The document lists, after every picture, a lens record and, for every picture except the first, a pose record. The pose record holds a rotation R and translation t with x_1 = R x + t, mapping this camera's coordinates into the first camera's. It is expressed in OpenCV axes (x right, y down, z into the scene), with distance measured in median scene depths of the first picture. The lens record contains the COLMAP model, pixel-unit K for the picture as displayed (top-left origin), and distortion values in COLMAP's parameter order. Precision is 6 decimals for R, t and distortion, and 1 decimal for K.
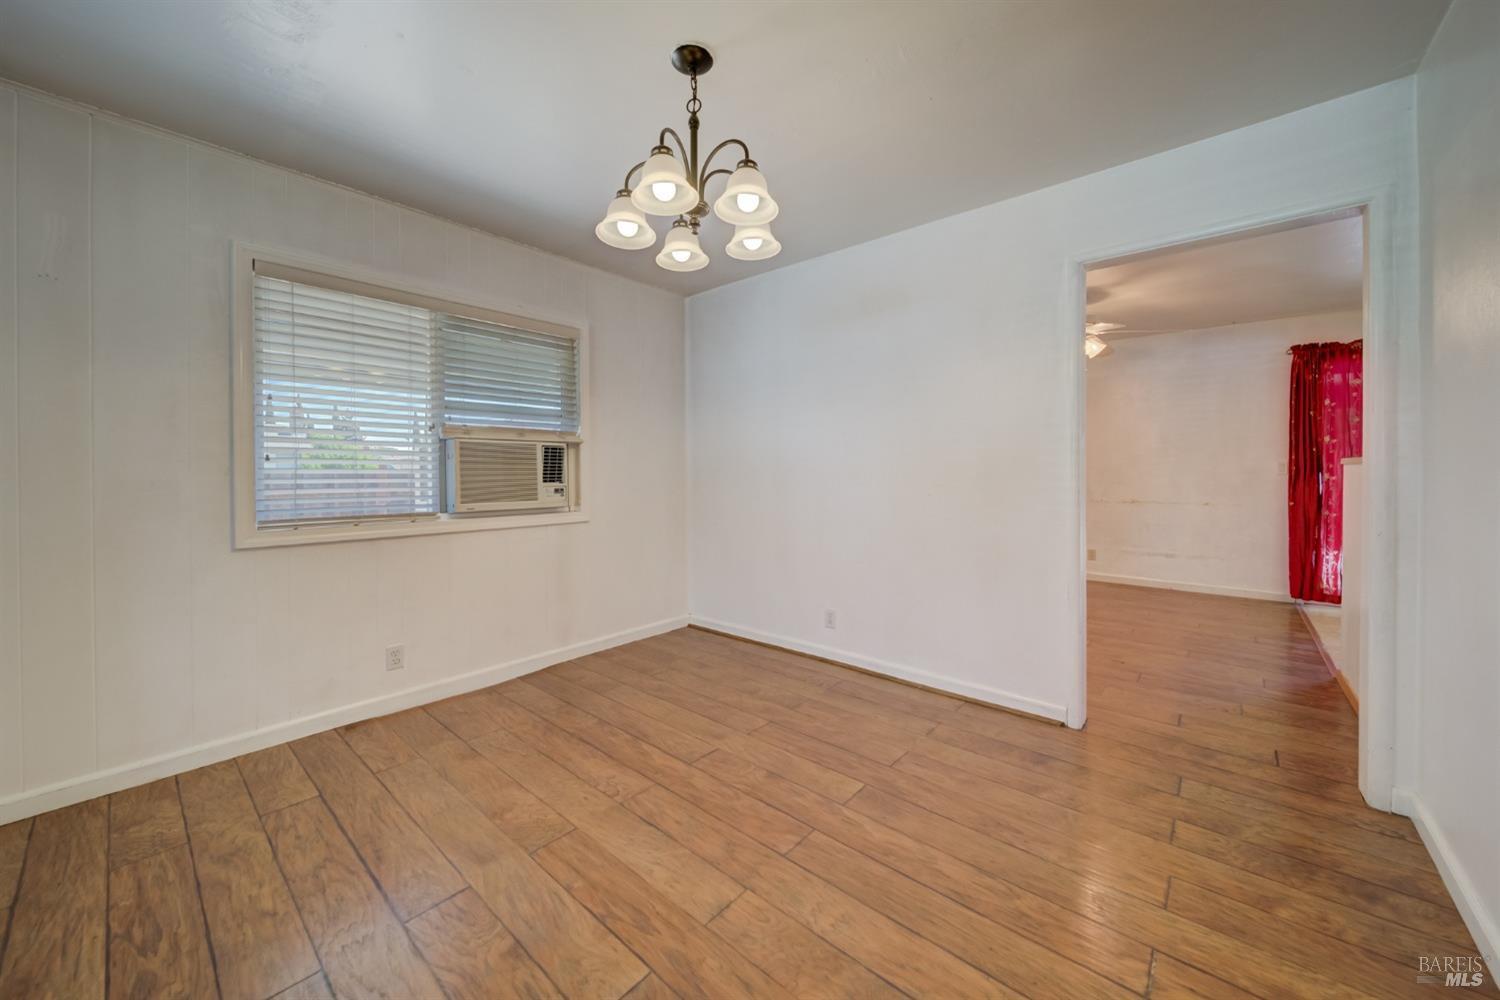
lens RADIAL K [[560.3, 0, 725.7], [0, 560.3, 477.0], [0, 0, 1]] dist [-0.000807, -0.000196]
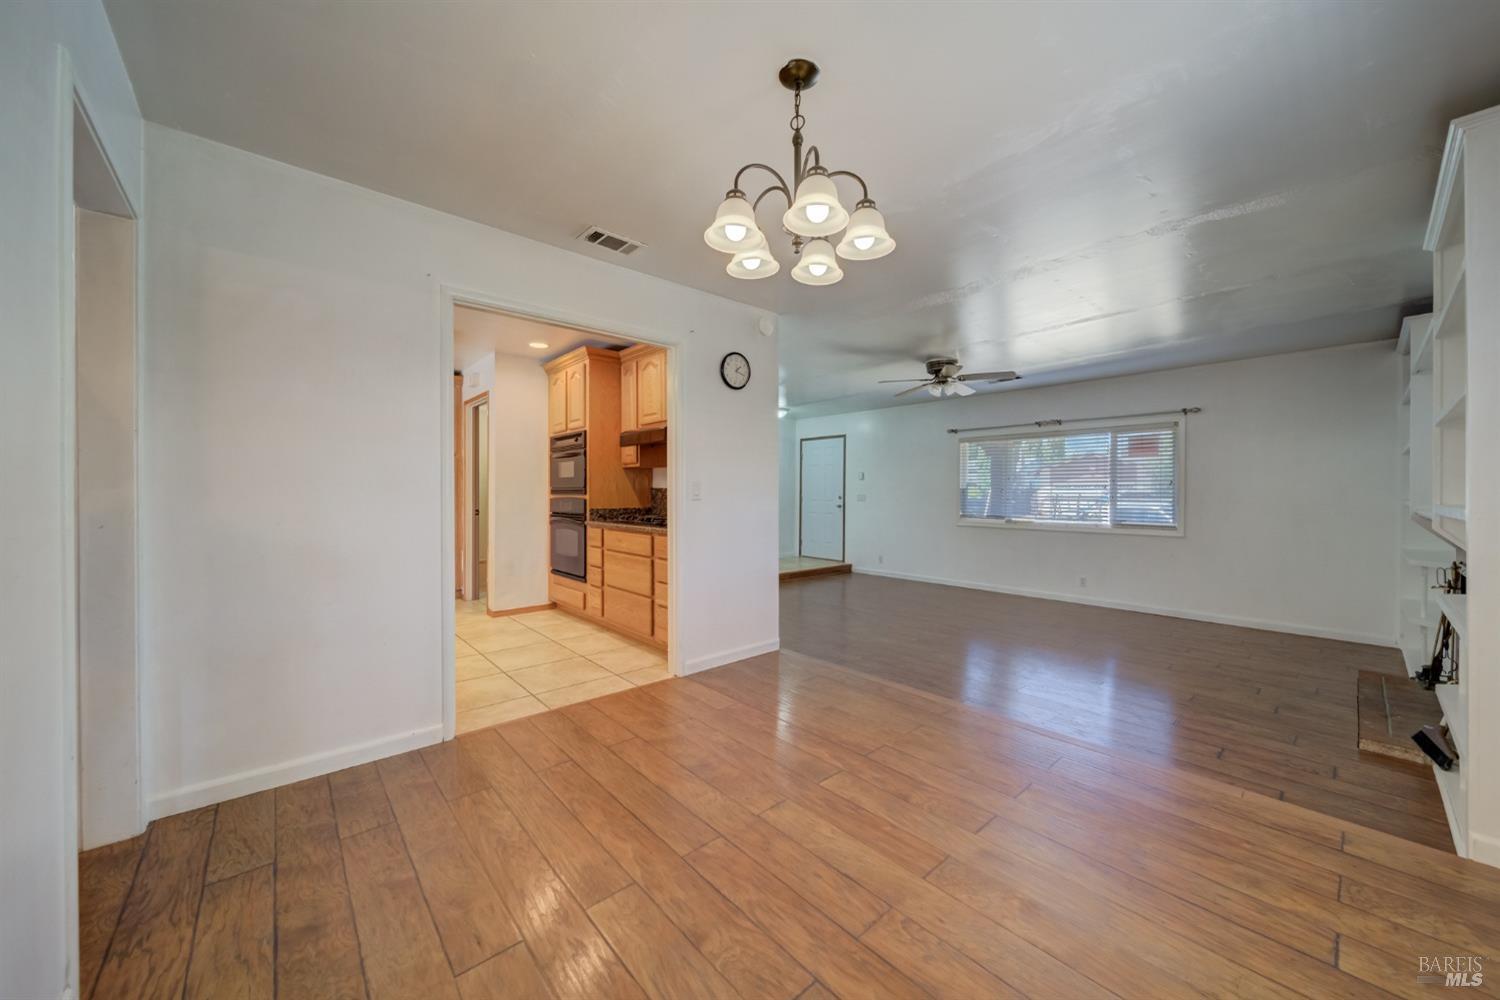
lens RADIAL K [[554.1, 0, 757.1], [0, 554.1, 496.5], [0, 0, 1]] dist [-0.000590, -0.000129]
pose [[-0.996785, 0.003500, 0.080044, -0.047170], [0.005198, 0.999766, 0.021017, -0.038876], [-0.079952, 0.021366, -0.996570, 1.532410]]
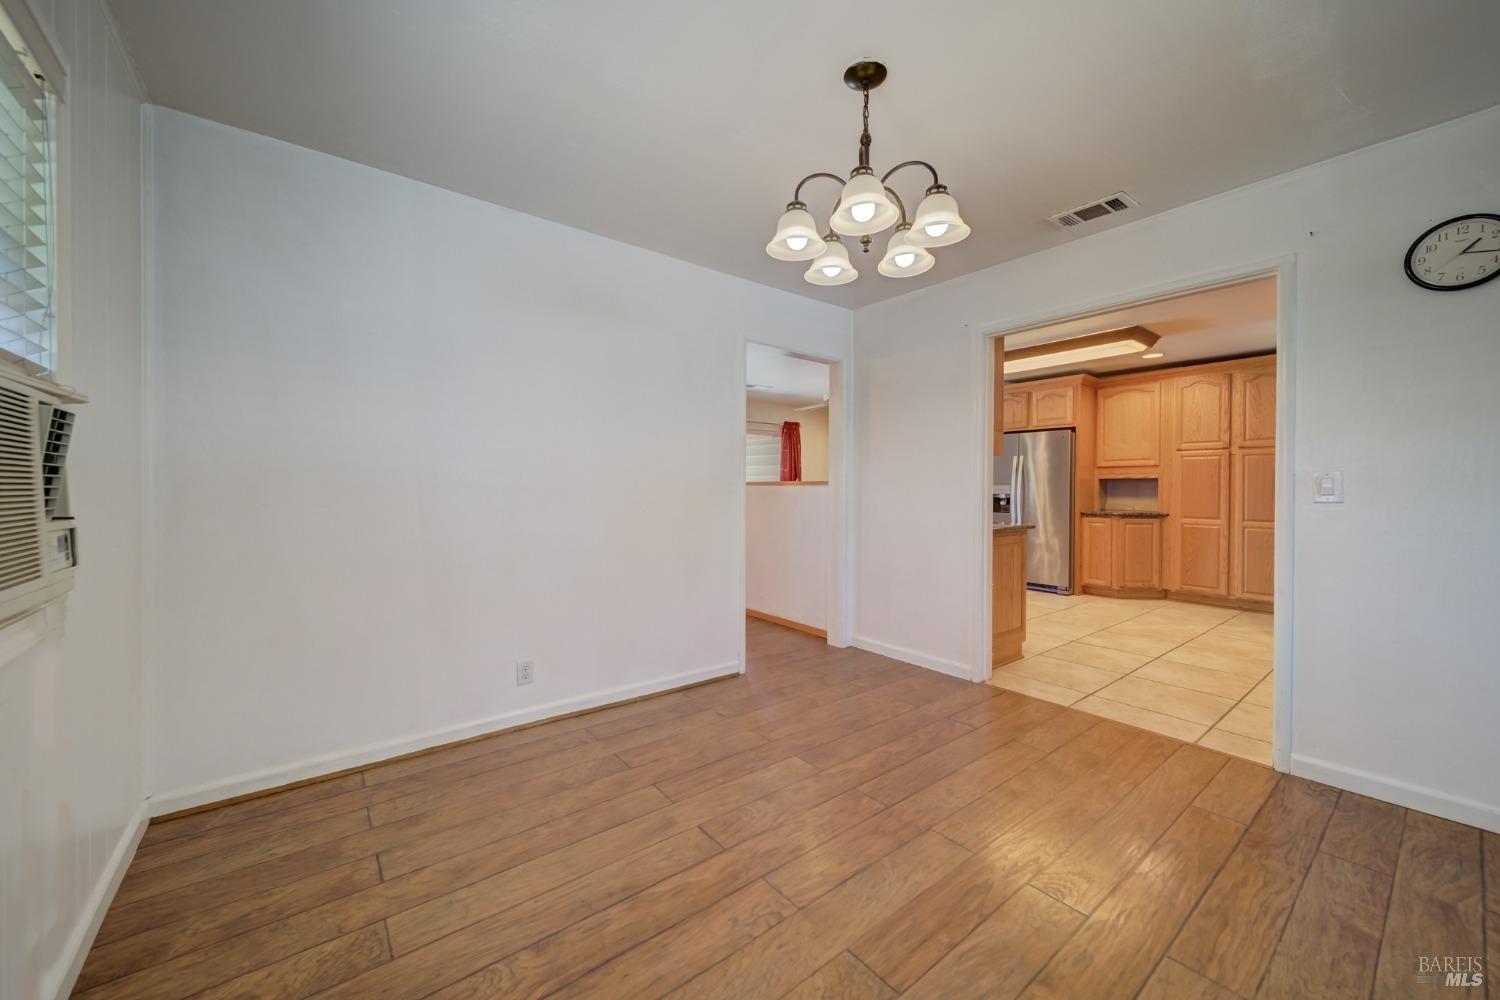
lens RADIAL K [[574.7, 0, 772.2], [0, 574.7, 497.5], [0, 0, 1]] dist [0.000717, -0.000060]
pose [[0.130589, -0.012615, 0.991356, -0.833263], [0.004948, 0.999915, 0.012072, -0.008211], [-0.991424, 0.003329, 0.130640, 0.781230]]
